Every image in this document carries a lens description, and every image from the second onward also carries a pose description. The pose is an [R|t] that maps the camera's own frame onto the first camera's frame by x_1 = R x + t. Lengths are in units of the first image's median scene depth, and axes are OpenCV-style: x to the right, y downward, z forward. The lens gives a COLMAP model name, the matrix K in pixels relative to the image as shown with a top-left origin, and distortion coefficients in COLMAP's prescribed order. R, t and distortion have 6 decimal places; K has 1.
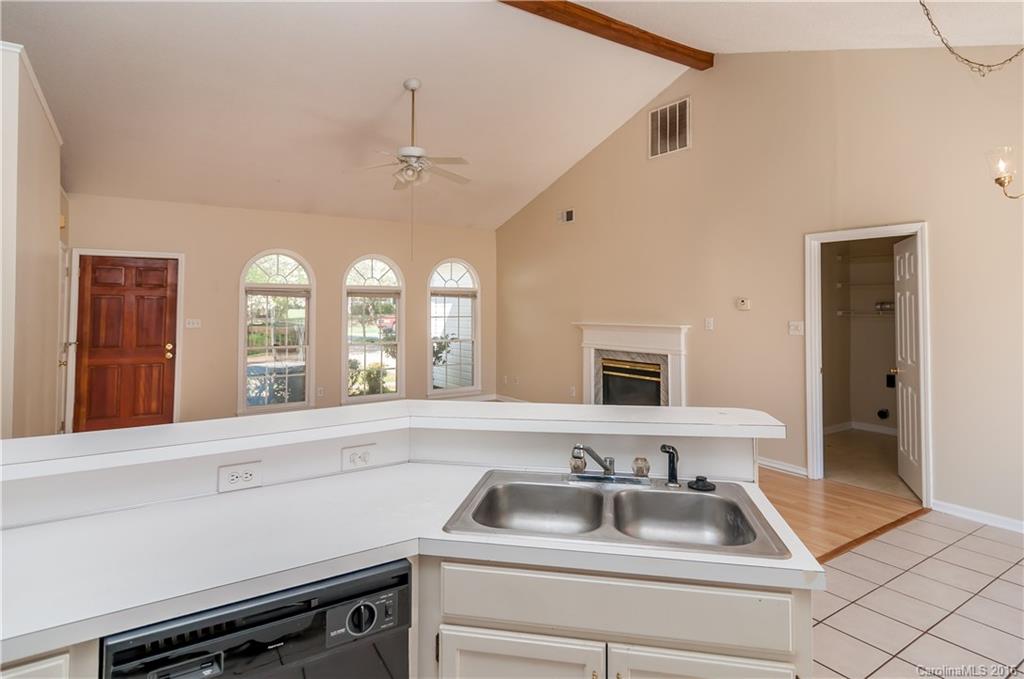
lens RADIAL K [[560.6, 0, 517.3], [0, 560.6, 298.2], [0, 0, 1]] dist [0.001717, 0.000245]
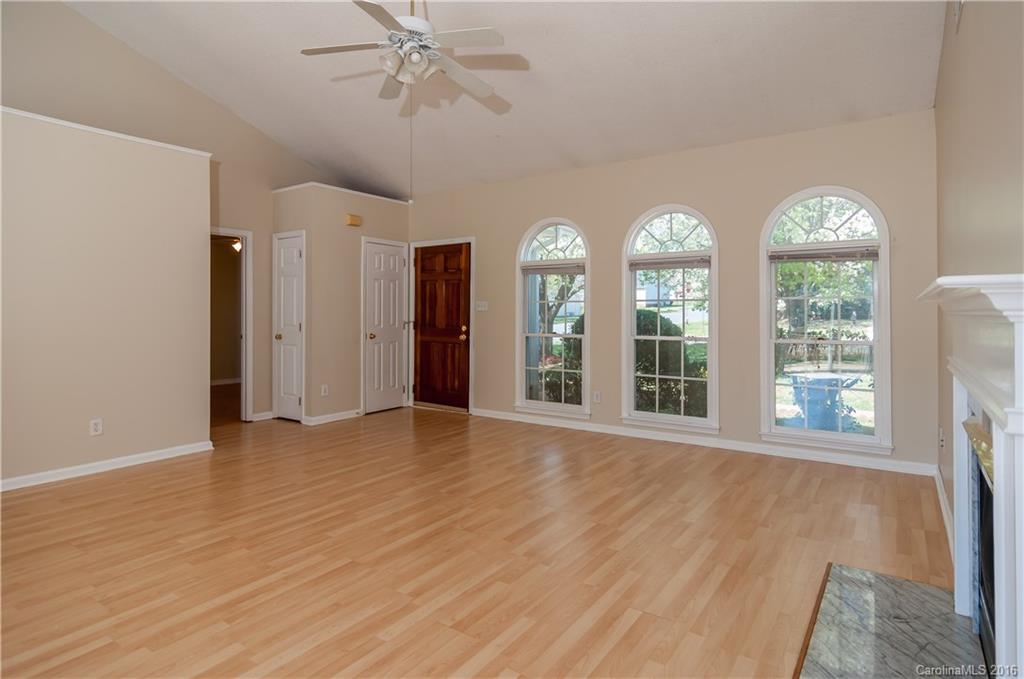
lens RADIAL K [[560.6, 0, 517.3], [0, 560.6, 298.2], [0, 0, 1]] dist [0.001717, 0.000245]
pose [[0.359964, -0.022875, -0.932686, 0.370363], [0.020054, 0.999658, -0.016778, 0.049383], [0.932751, -0.012665, 0.360300, 0.710370]]
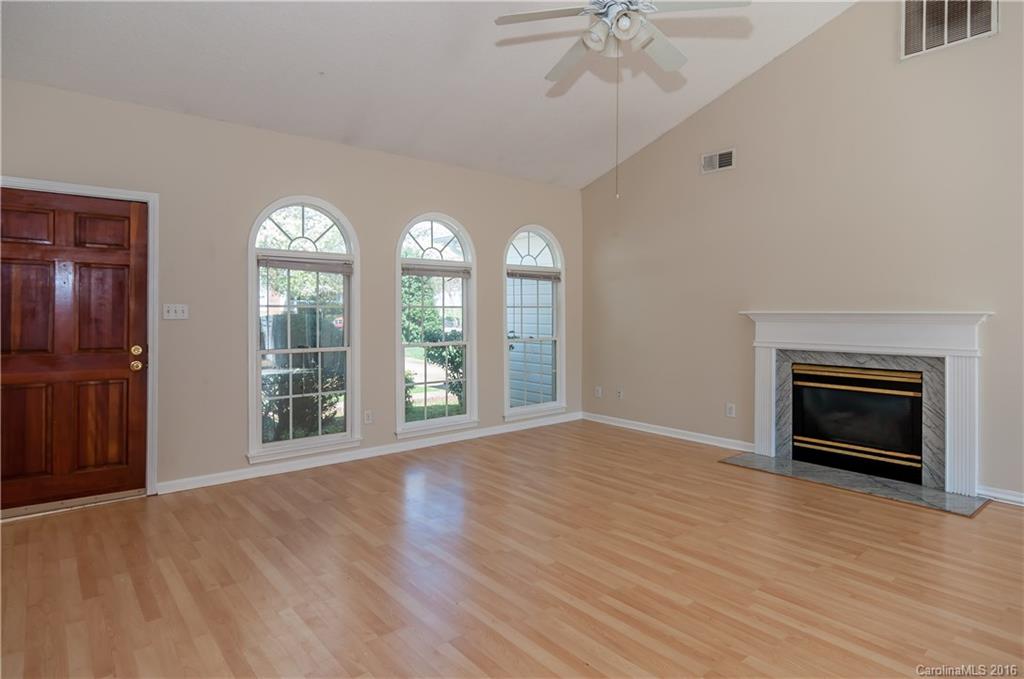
lens RADIAL K [[560.8, 0, 502.6], [0, 560.8, 321.0], [0, 0, 1]] dist [-0.006198, -0.000166]
pose [[0.996001, -0.002431, 0.089312, -0.284808], [-0.000755, 0.999365, 0.035620, 0.033731], [-0.089342, -0.035545, 0.995367, 0.375122]]
